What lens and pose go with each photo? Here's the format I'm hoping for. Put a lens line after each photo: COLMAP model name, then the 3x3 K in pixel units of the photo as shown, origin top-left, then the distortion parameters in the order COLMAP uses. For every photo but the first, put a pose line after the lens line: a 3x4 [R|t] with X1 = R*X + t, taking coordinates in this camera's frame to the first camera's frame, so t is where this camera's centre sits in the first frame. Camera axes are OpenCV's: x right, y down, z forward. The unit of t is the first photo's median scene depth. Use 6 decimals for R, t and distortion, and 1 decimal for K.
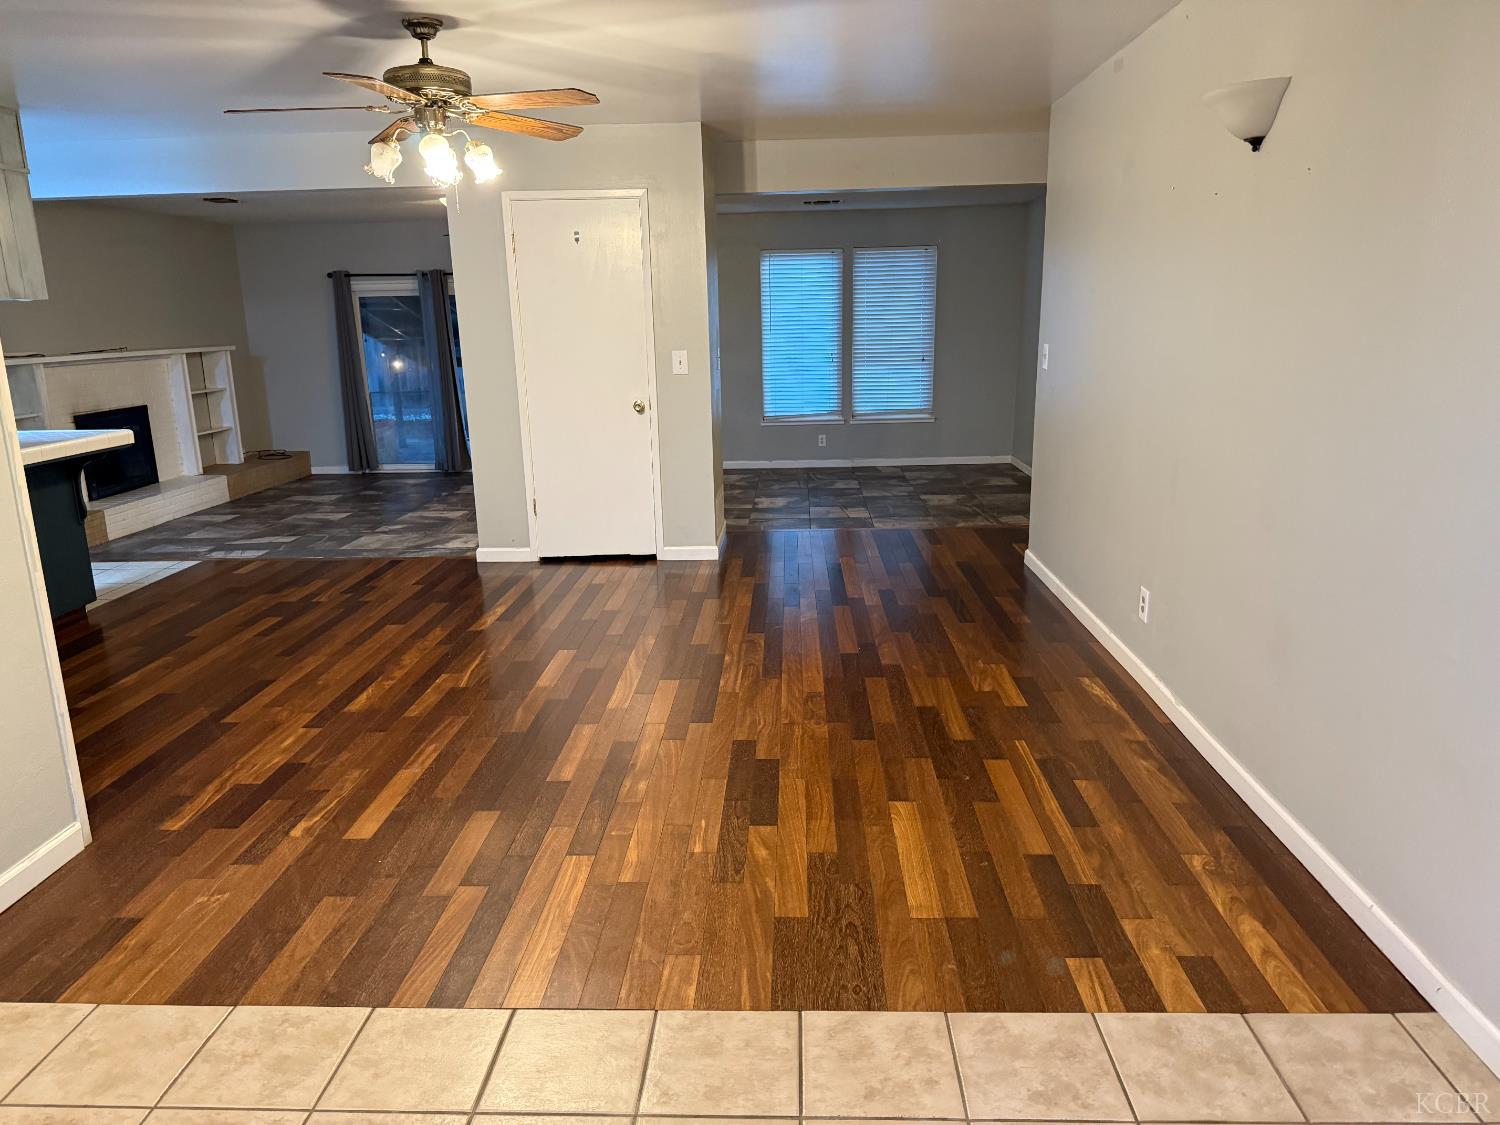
lens RADIAL K [[1058.0, 0, 741.9], [0, 1058.0, 560.4], [0, 0, 1]] dist [-0.002598, -0.002812]
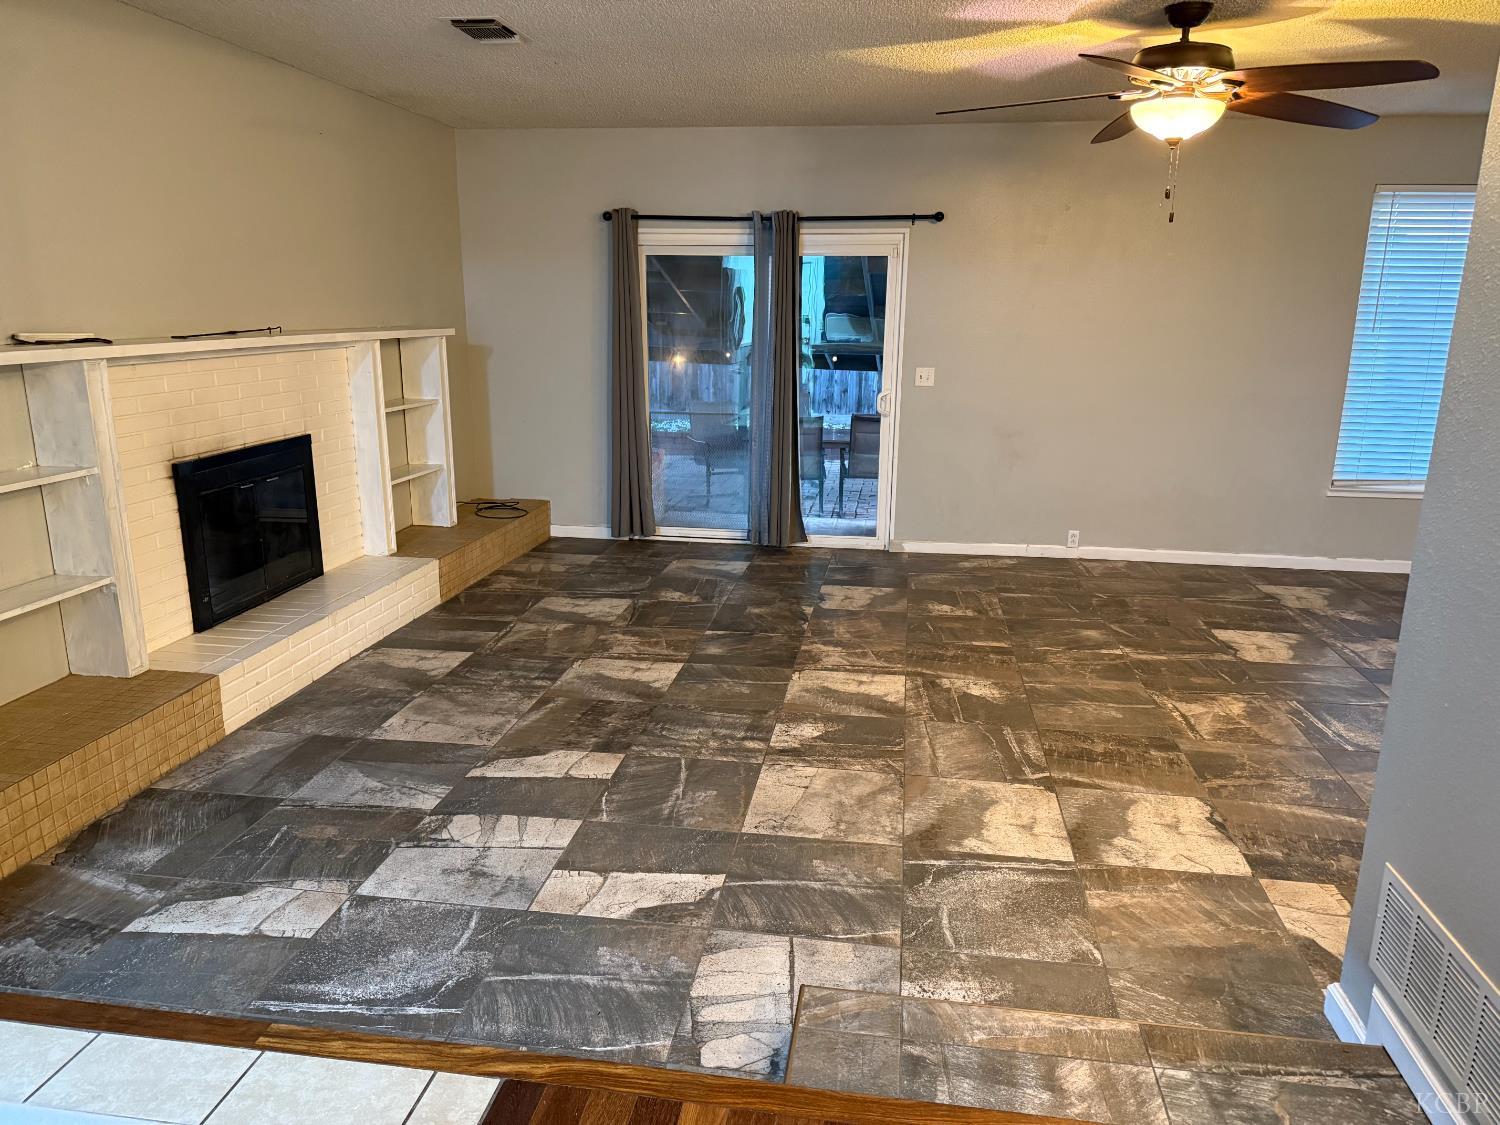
lens RADIAL K [[1058.0, 0, 759.8], [0, 1058.0, 567.0], [0, 0, 1]] dist [-0.002598, -0.002812]
pose [[0.994545, 0.056971, -0.087372, -0.256881], [-0.055694, 0.998304, 0.016977, -0.091709], [0.088191, -0.012018, 0.996031, 0.435398]]
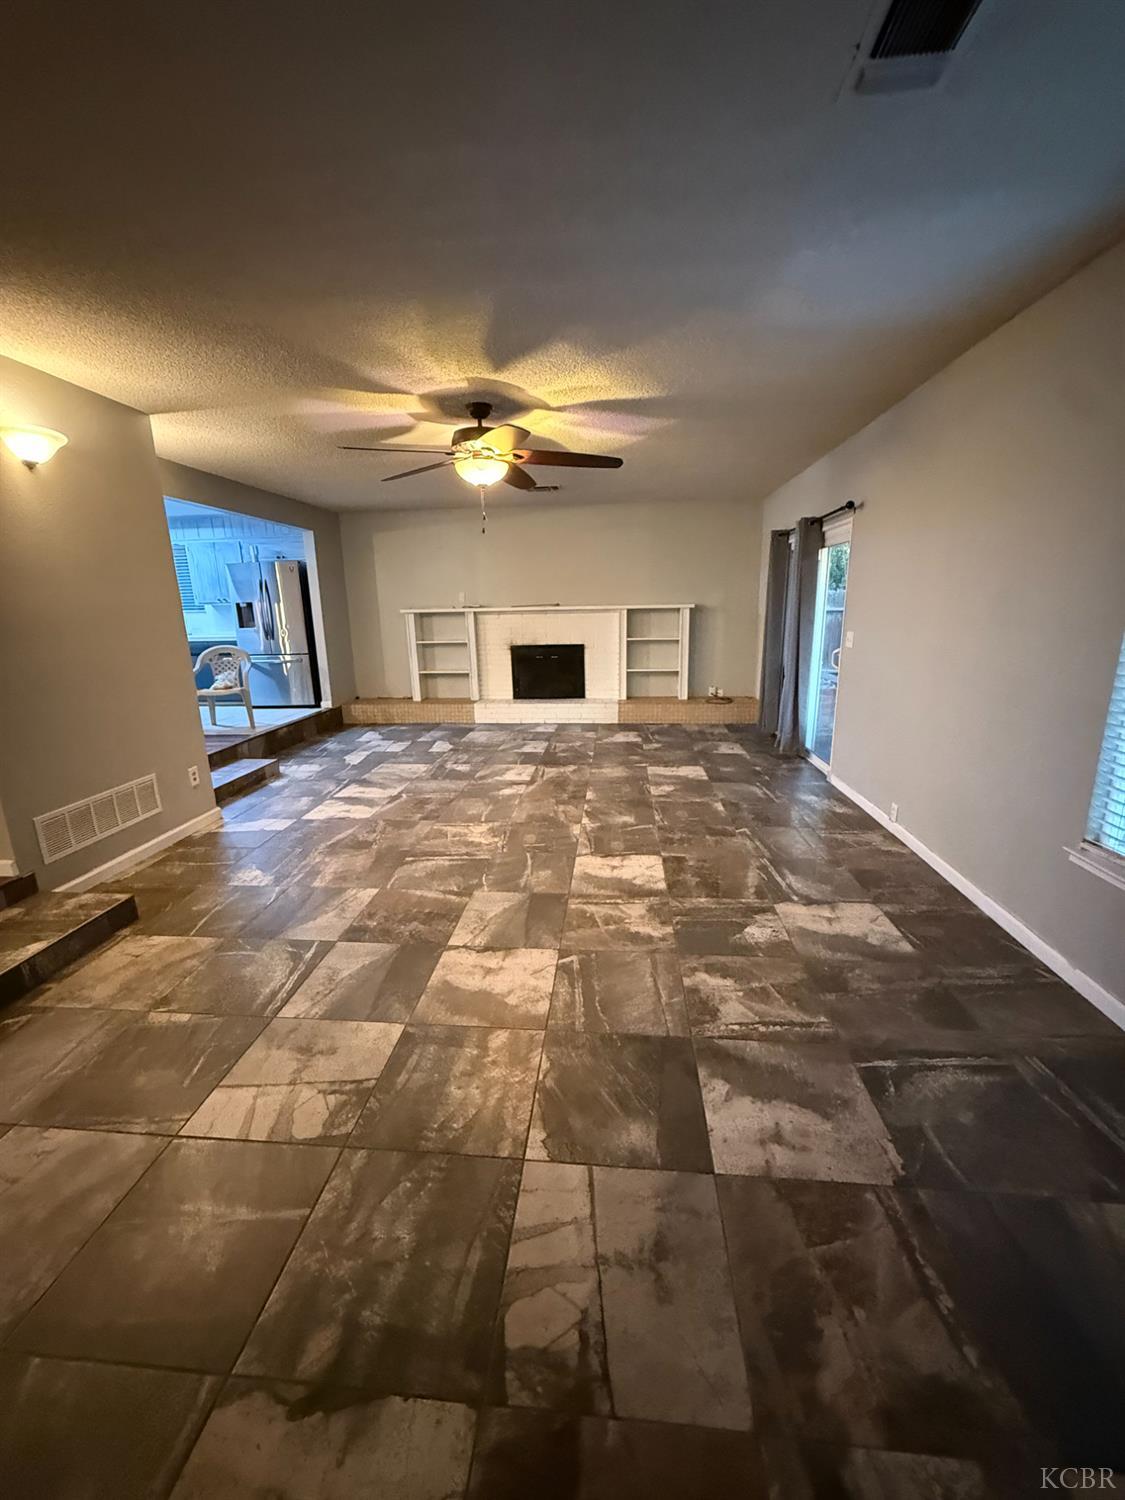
lens RADIAL K [[602.8, 0, 561.3], [0, 602.8, 753.1], [0, 0, 1]] dist [-0.000474, -0.000822]
pose [[-0.048682, 0.265224, -0.962957, 0.244238], [-0.207370, 0.940409, 0.269498, -0.202629], [0.977050, 0.212809, 0.009218, 0.905790]]
